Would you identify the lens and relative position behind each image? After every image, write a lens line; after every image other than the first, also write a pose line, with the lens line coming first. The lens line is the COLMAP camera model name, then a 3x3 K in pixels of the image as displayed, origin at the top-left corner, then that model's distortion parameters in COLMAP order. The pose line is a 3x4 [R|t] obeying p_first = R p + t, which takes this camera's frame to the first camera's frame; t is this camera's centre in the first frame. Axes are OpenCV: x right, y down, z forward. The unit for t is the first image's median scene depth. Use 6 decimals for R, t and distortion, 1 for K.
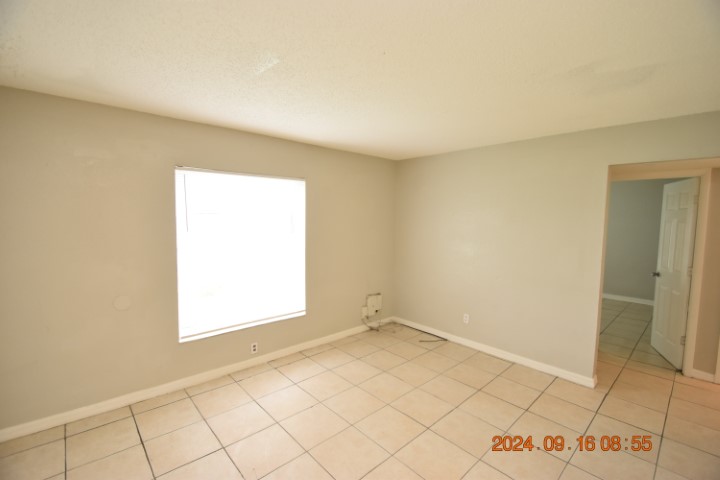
lens RADIAL K [[314.3, 0, 361.3], [0, 314.3, 238.0], [0, 0, 1]] dist [-0.002056, -0.005221]
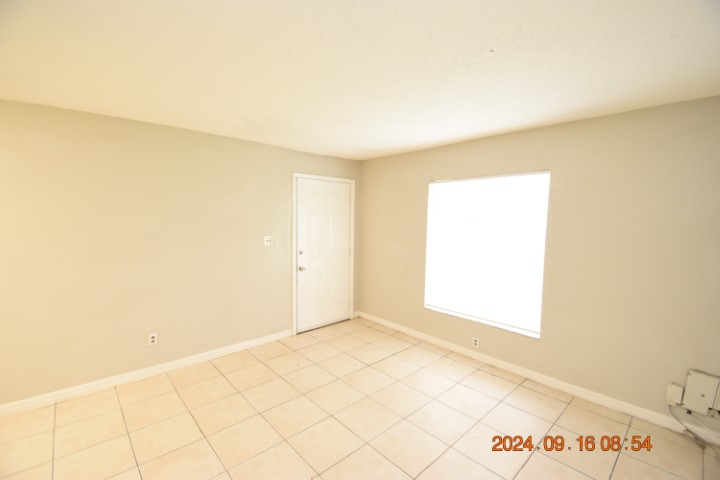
lens RADIAL K [[314.3, 0, 359.7], [0, 314.3, 235.5], [0, 0, 1]] dist [-0.002056, -0.005221]
pose [[0.004685, 0.054058, -0.998527, 0.648177], [-0.070214, 0.996091, 0.053596, -0.032320], [0.997521, 0.069859, 0.008462, 0.546035]]
